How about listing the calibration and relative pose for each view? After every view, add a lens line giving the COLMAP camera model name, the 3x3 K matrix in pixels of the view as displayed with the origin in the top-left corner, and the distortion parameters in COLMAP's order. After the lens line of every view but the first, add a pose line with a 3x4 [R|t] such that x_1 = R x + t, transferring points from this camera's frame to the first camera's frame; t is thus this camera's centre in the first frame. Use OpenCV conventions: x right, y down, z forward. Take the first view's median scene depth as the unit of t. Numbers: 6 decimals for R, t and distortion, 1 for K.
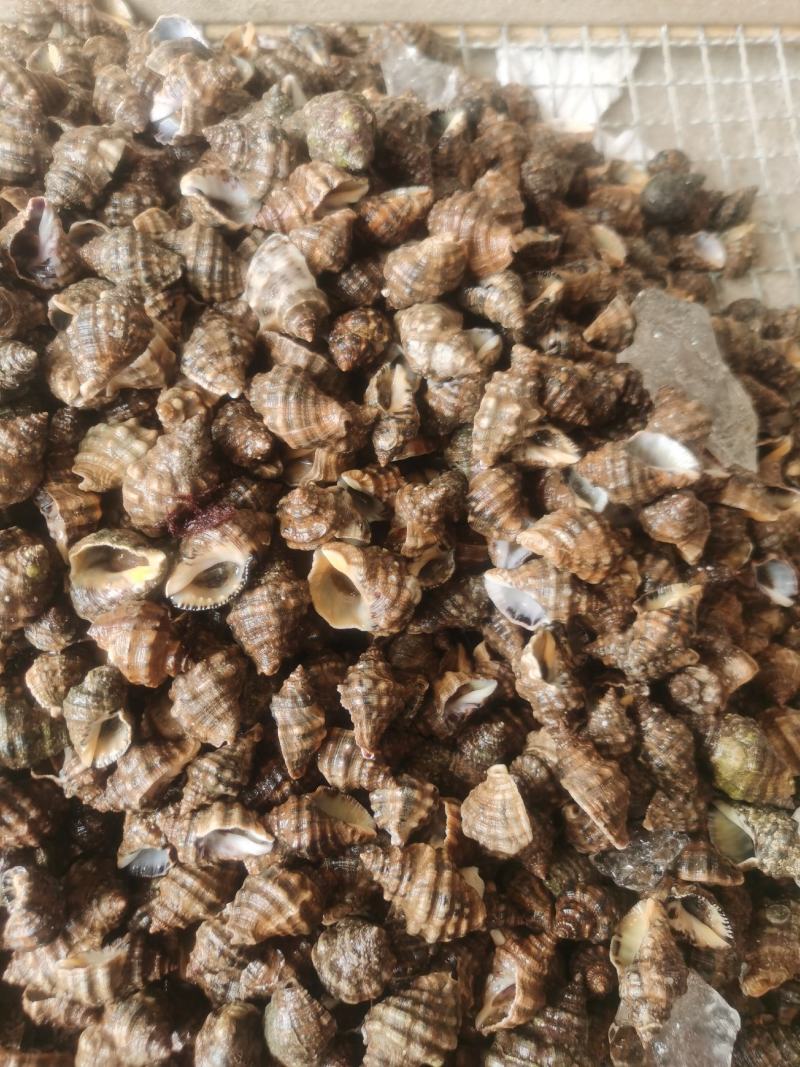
lens RADIAL K [[778.1, 0, 404.0], [0, 778.1, 537.0], [0, 0, 1]] dist [-0.012084, -0.035722]
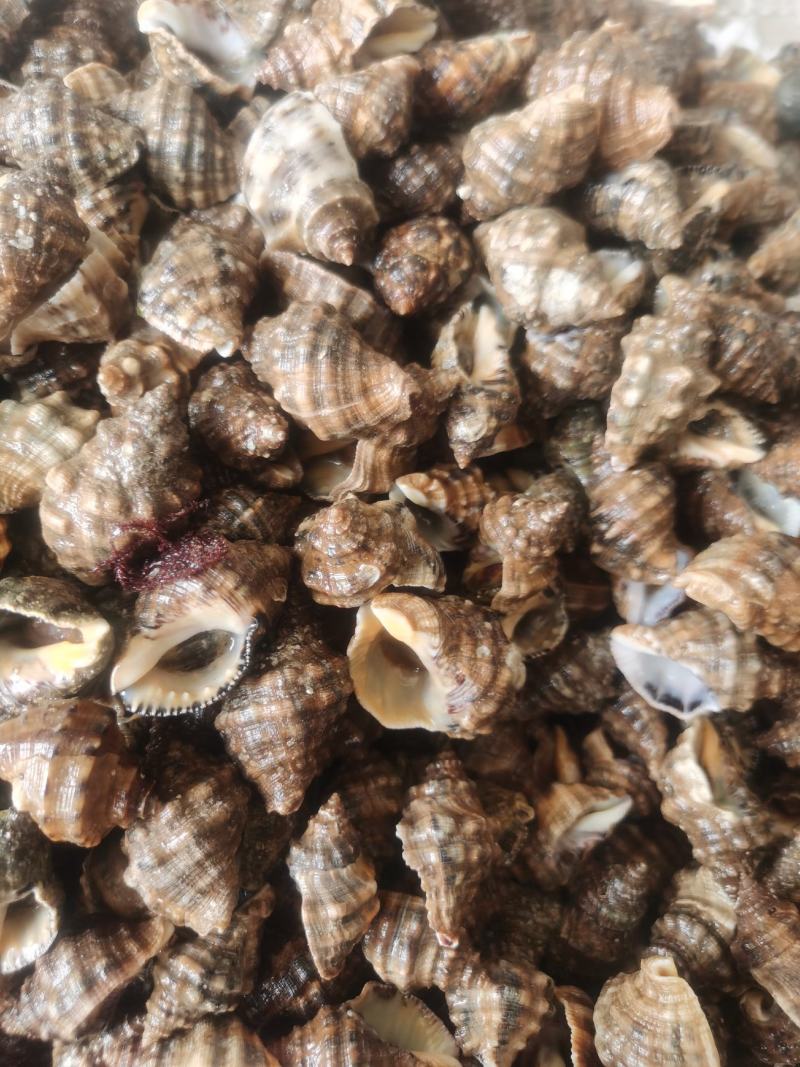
lens RADIAL K [[778.1, 0, 392.1], [0, 778.1, 532.6], [0, 0, 1]] dist [-0.012084, -0.035722]
pose [[0.999991, -0.003324, 0.002584, -0.087966], [0.003301, 0.999955, 0.008909, -0.045543], [-0.002614, -0.008900, 0.999957, 0.381873]]
